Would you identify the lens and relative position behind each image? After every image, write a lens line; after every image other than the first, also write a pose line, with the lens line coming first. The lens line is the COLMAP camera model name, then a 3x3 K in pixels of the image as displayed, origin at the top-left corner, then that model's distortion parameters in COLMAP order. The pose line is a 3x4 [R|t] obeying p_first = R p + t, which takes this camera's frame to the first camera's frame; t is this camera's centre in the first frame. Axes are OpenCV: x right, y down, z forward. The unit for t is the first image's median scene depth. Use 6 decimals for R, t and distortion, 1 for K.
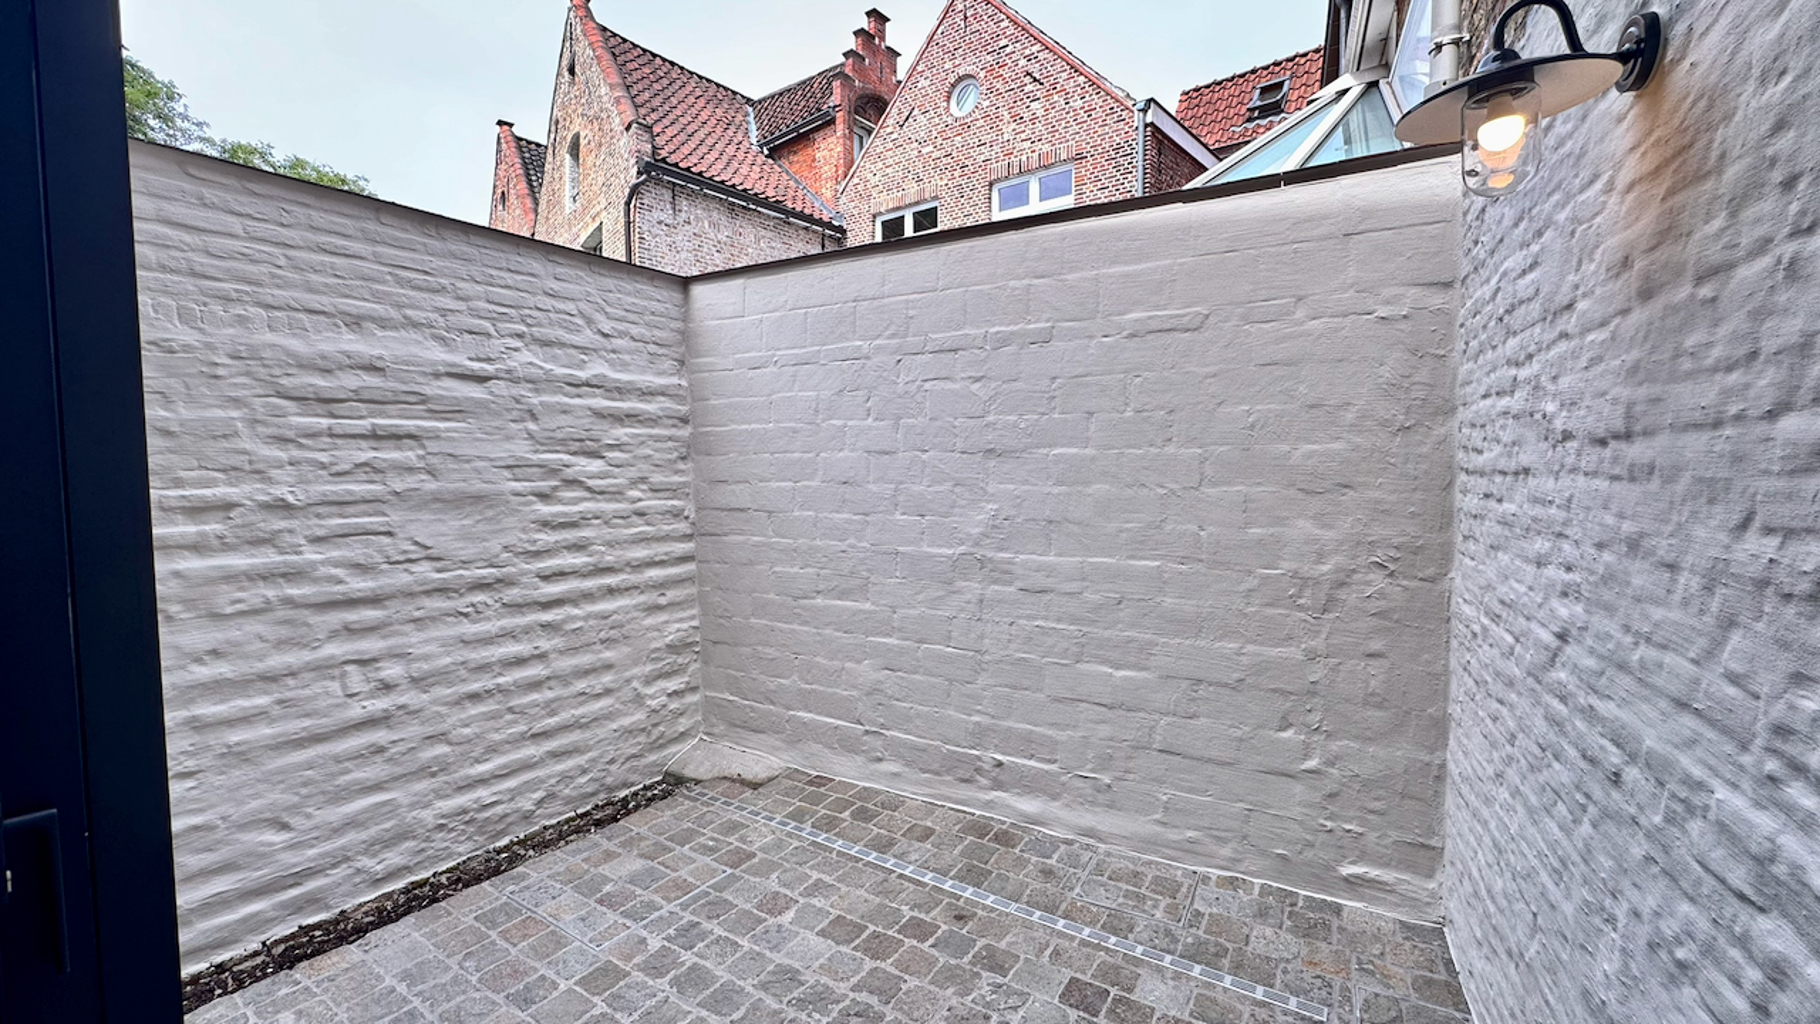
lens RADIAL K [[738.4, 0, 913.3], [0, 738.4, 508.6], [0, 0, 1]] dist [-0.001244, -0.000123]
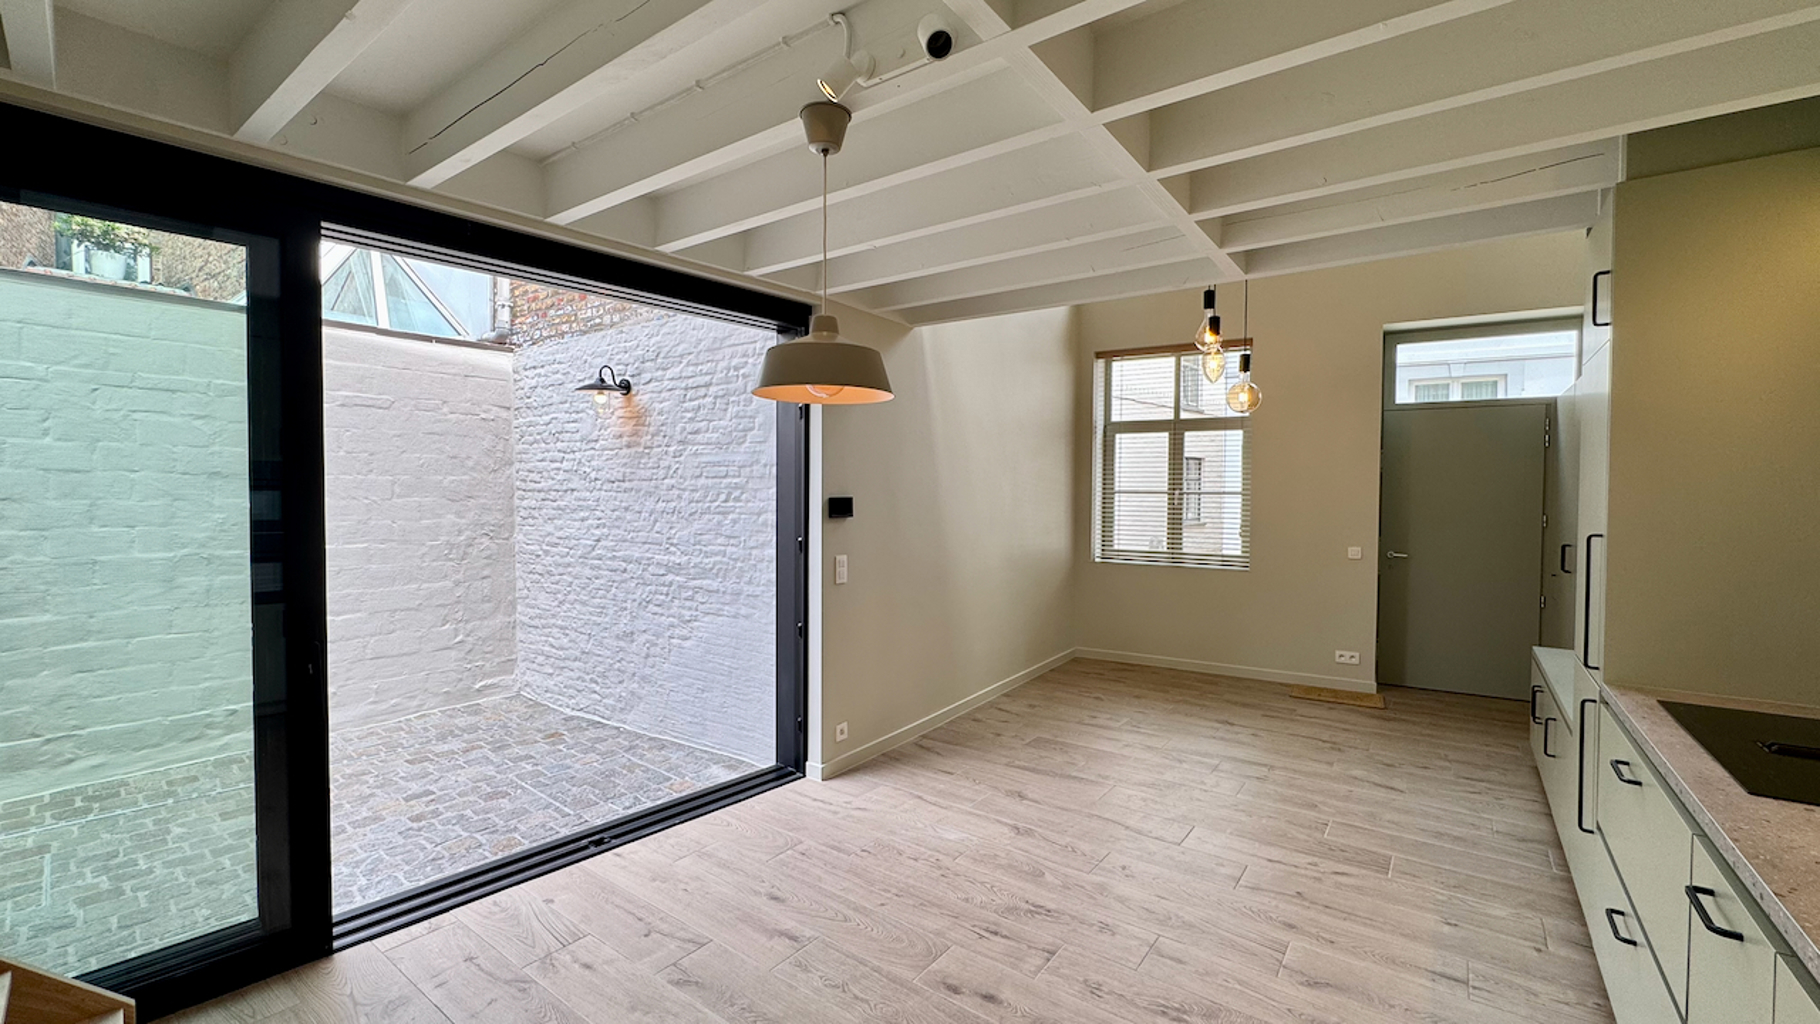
lens RADIAL K [[738.4, 0, 913.3], [0, 738.4, 508.6], [0, 0, 1]] dist [-0.001244, -0.000123]
pose [[0.121498, -0.020263, 0.992385, -1.278161], [0.048414, 0.998723, 0.014465, 0.030664], [-0.991410, 0.046288, 0.122324, -0.464281]]
